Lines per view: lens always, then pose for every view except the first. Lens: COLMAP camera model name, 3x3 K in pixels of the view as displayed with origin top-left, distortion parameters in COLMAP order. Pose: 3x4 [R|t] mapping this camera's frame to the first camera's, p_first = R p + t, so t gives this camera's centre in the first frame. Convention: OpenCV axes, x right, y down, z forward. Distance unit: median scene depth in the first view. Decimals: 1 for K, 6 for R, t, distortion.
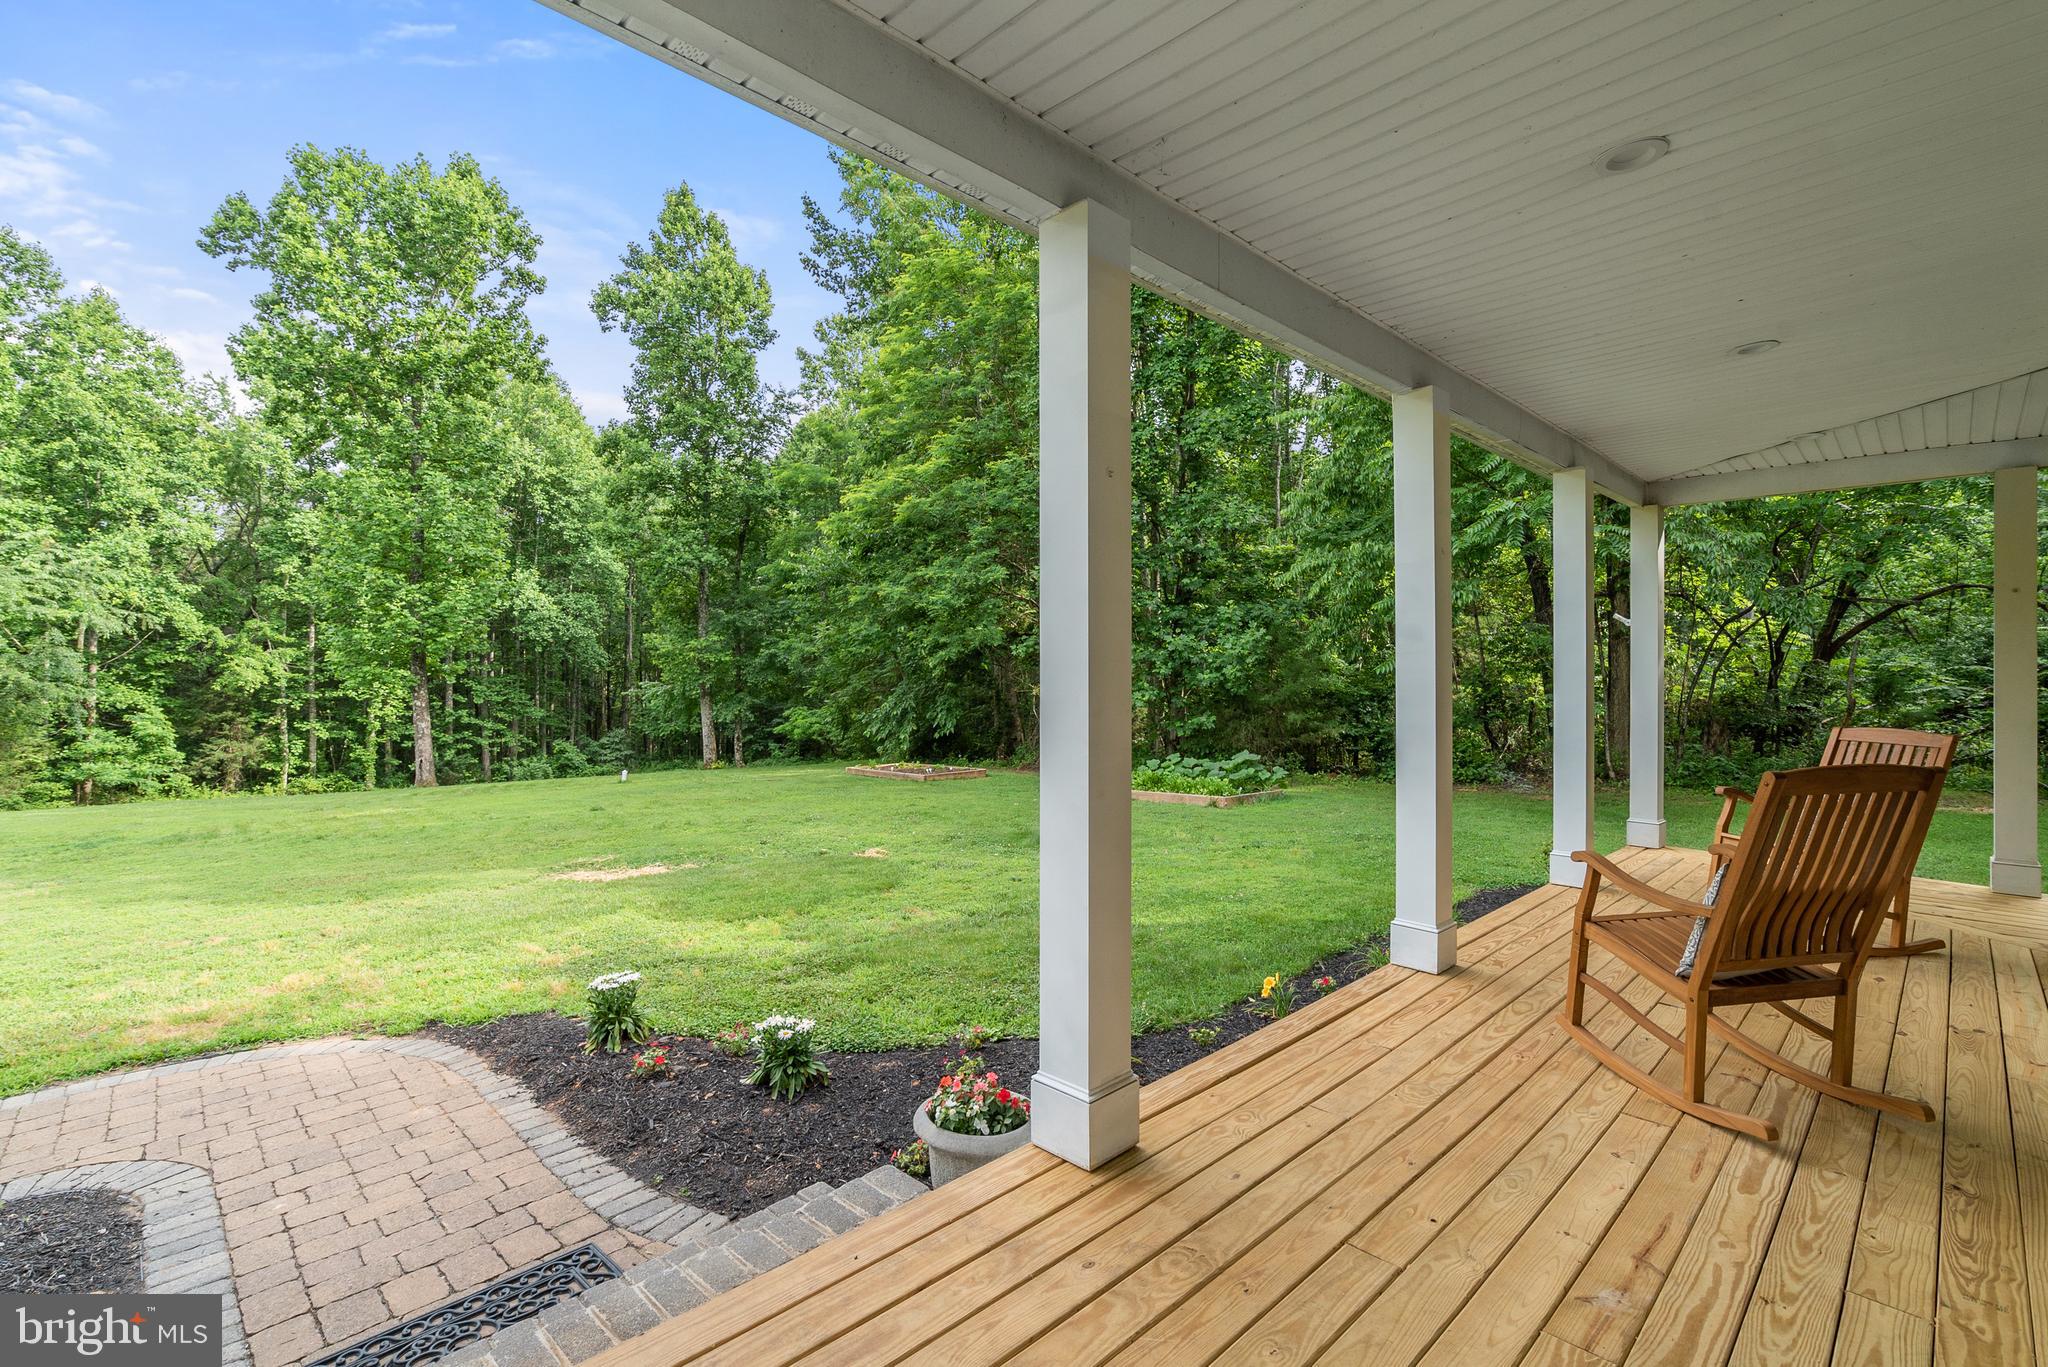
lens RADIAL K [[943.2, 0, 1034.4], [0, 943.2, 666.8], [0, 0, 1]] dist [-0.003563, -0.000101]
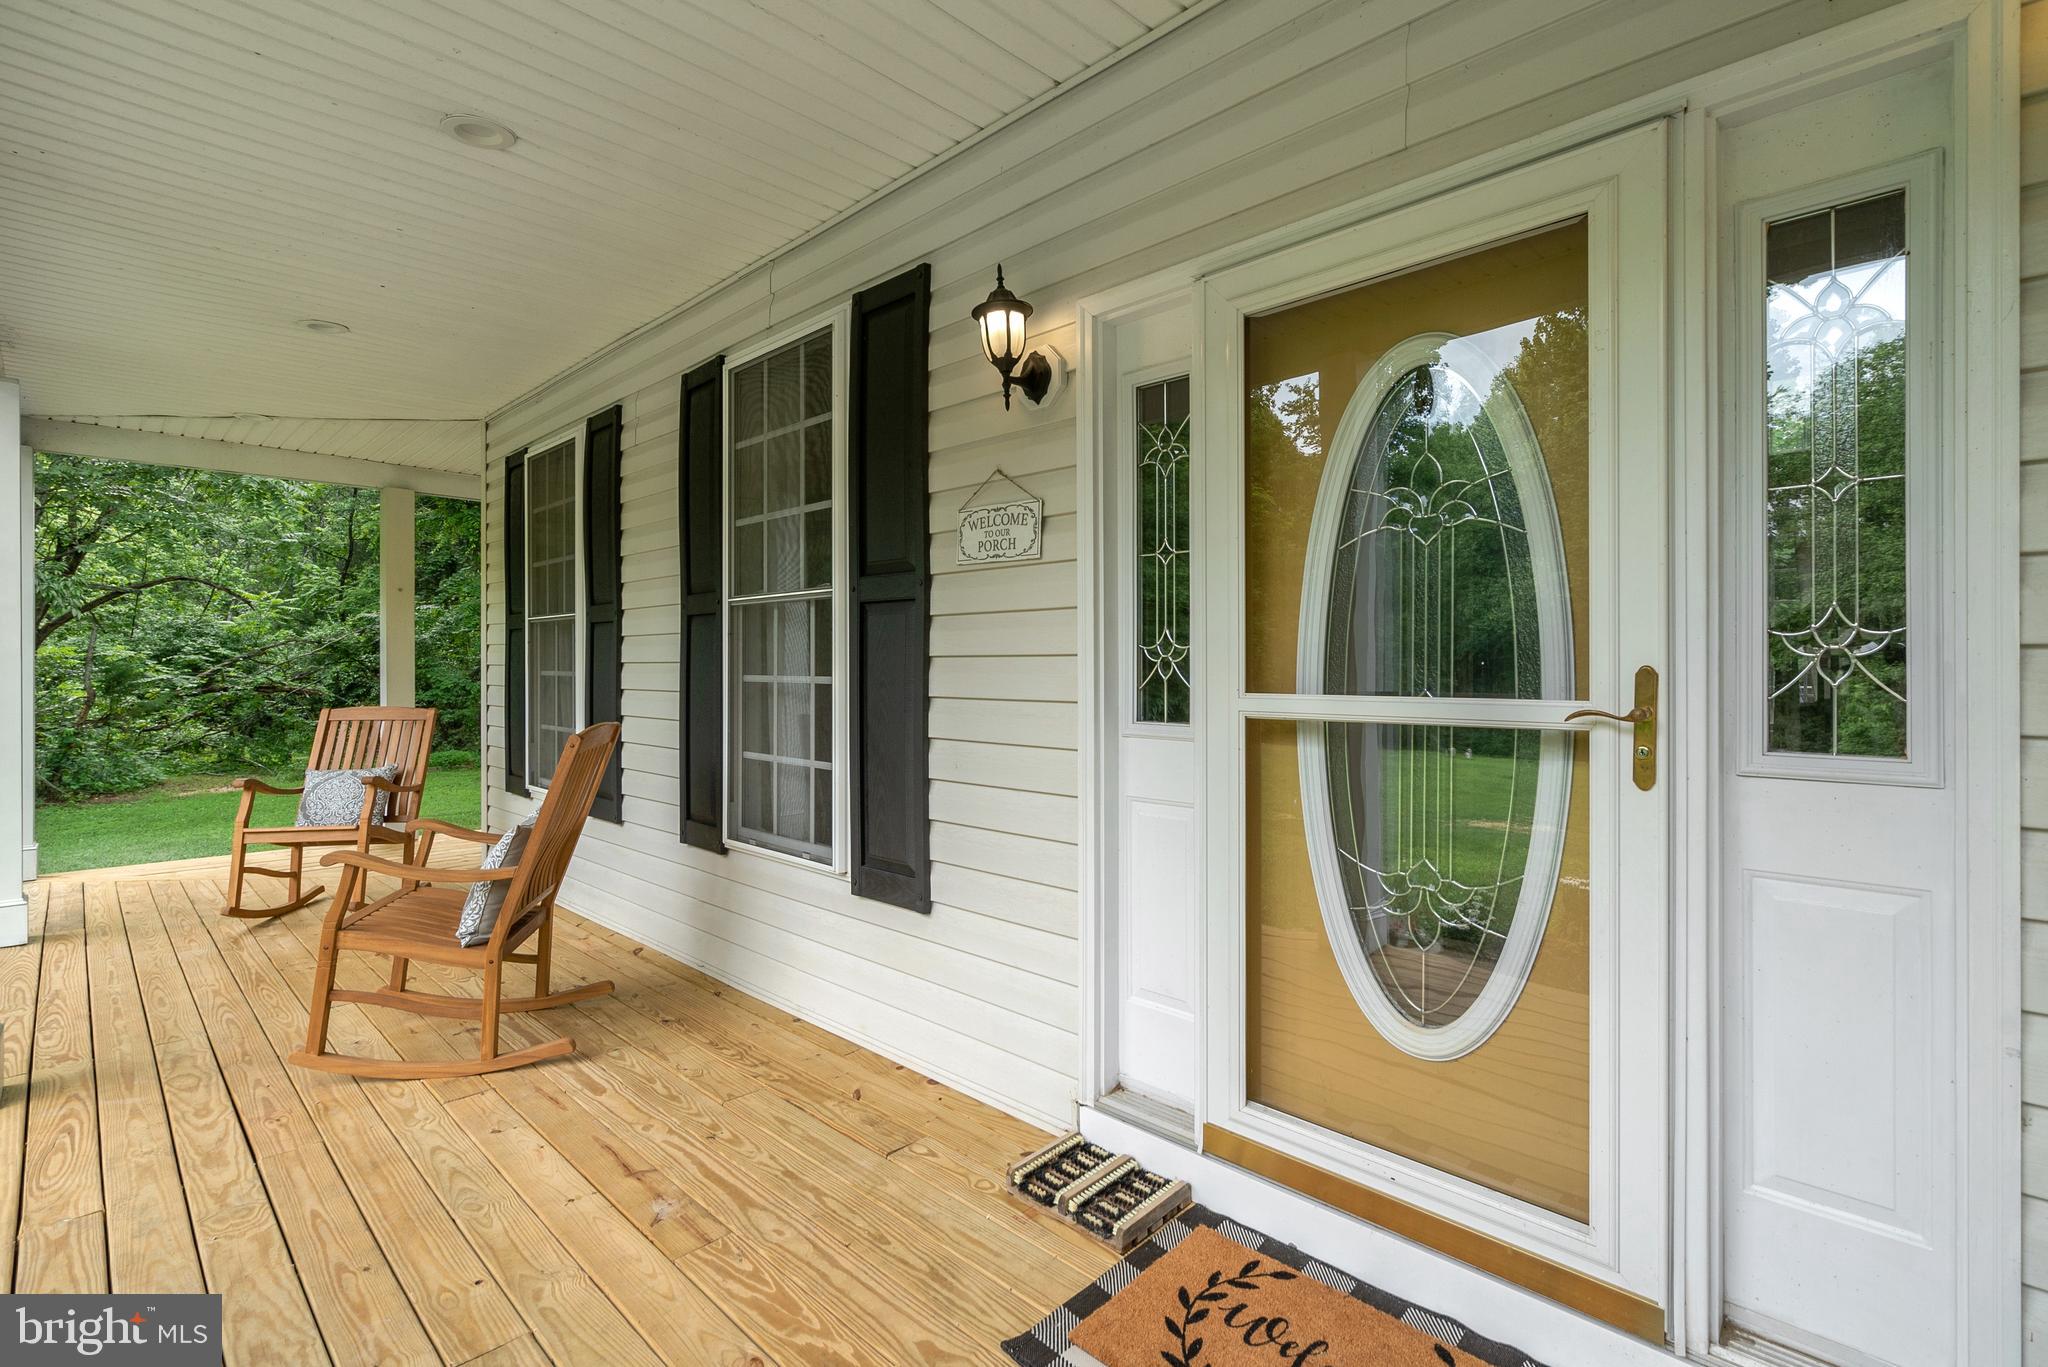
lens RADIAL K [[943.2, 0, 1034.4], [0, 943.2, 666.8], [0, 0, 1]] dist [-0.003563, -0.000101]
pose [[-0.033672, -0.007107, 0.999408, -0.377348], [-0.002093, 0.999973, 0.007041, 0.014771], [-0.999431, -0.001855, -0.033686, 0.436717]]
